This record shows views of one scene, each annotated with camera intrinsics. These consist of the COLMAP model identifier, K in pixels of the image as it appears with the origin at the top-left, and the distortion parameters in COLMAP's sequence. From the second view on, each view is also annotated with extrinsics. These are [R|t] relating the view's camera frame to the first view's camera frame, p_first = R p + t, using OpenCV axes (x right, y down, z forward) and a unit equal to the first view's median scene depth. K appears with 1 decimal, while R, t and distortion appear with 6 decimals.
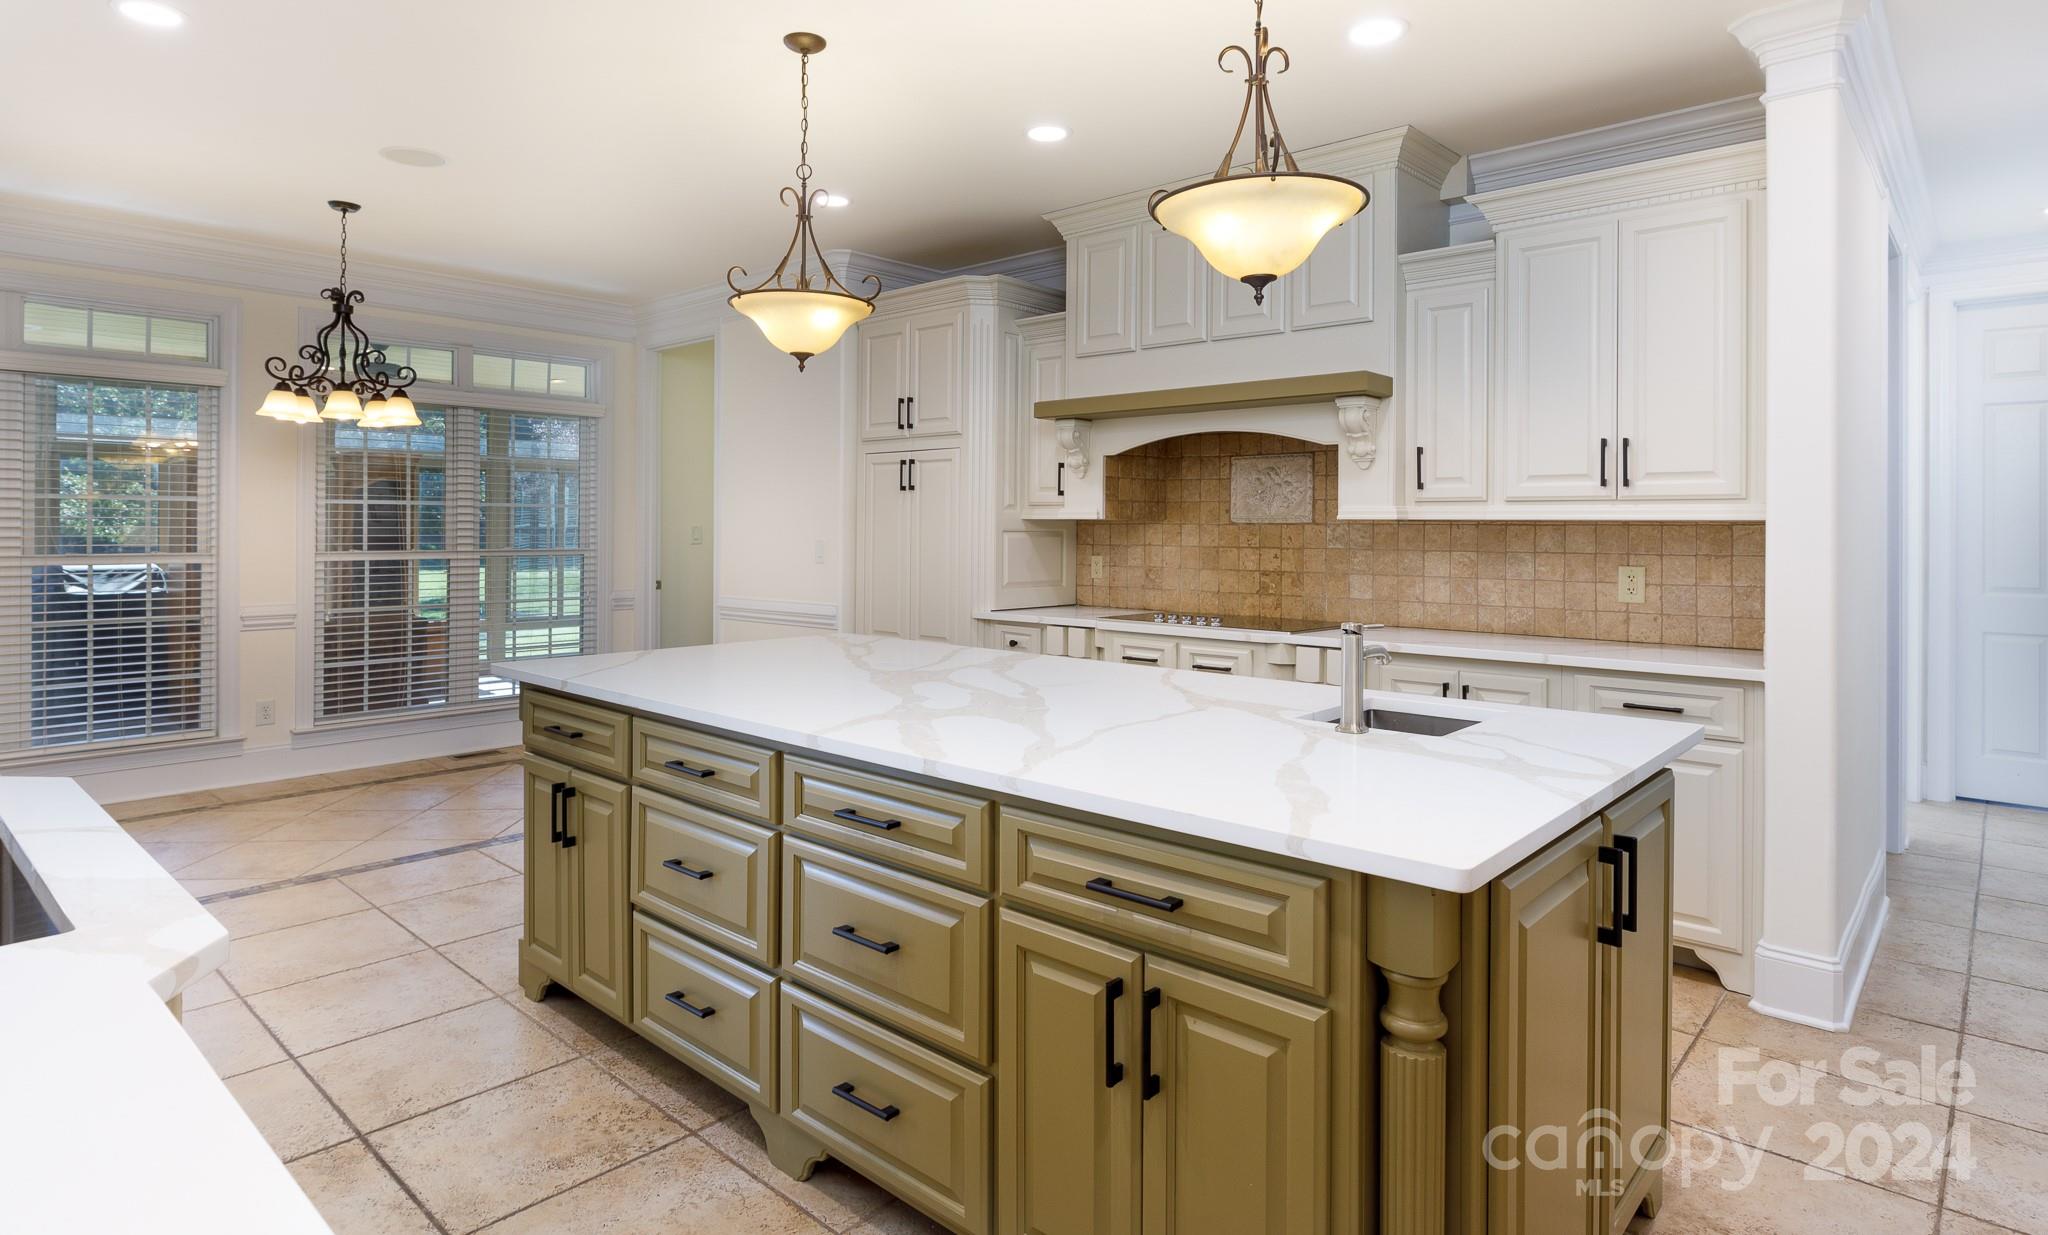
lens RADIAL K [[1098.4, 0, 999.7], [0, 1098.4, 524.0], [0, 0, 1]] dist [-0.000572, -0.000115]
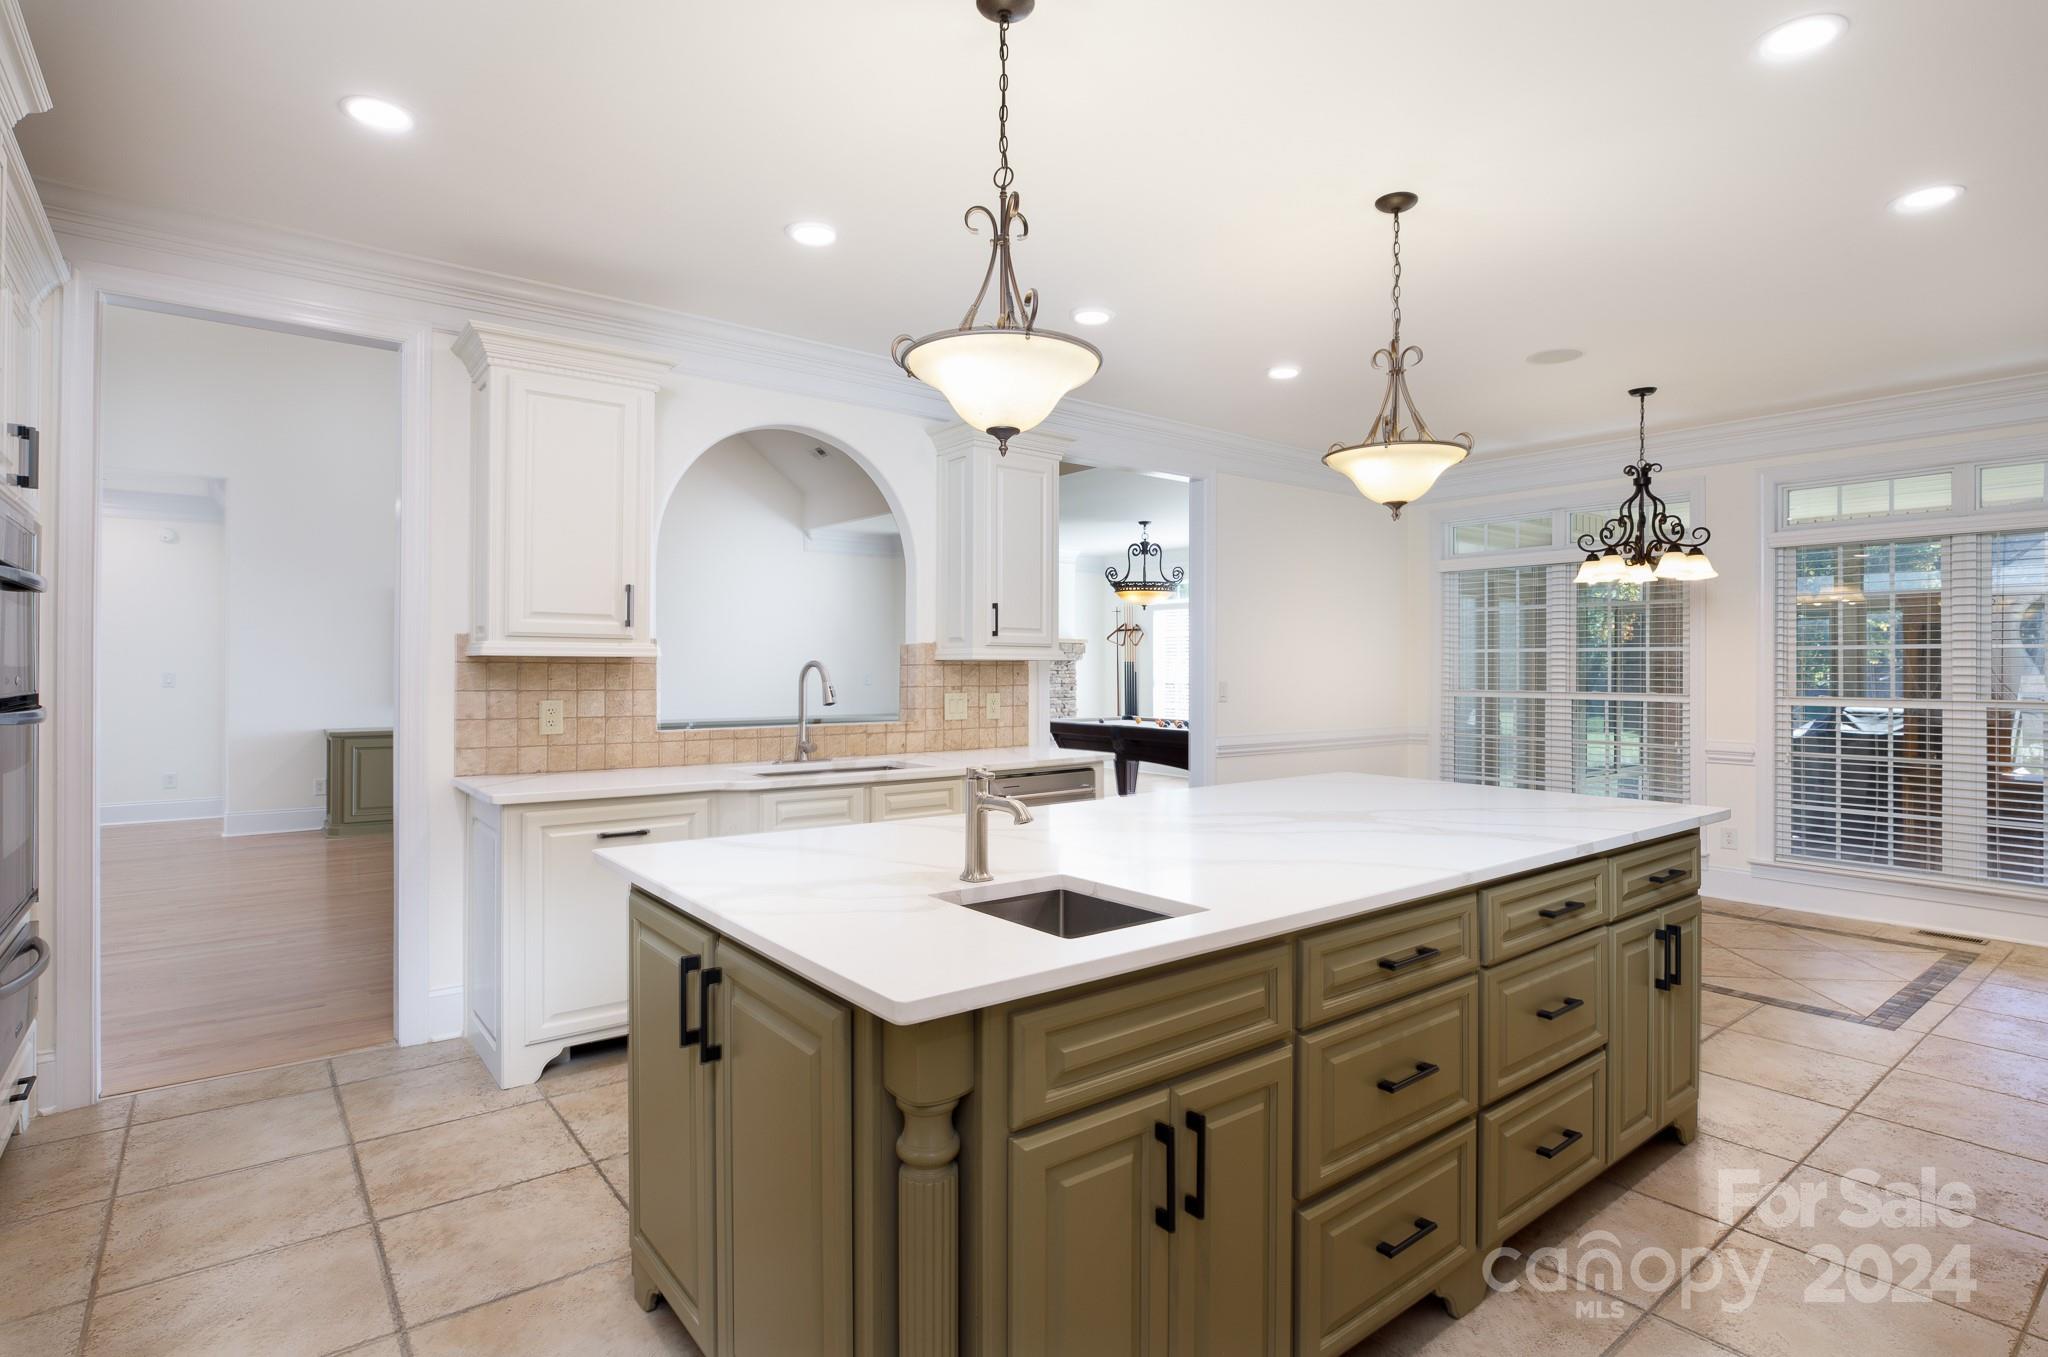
lens RADIAL K [[1025.9, 0, 1032.6], [0, 1025.9, 670.7], [0, 0, 1]] dist [-0.042169, 0.017536]
pose [[-0.152107, -0.000960, -0.988364, 0.540480], [-0.000587, 0.999999, -0.000881, 0.002609], [0.988364, 0.000446, -0.152107, 0.533369]]
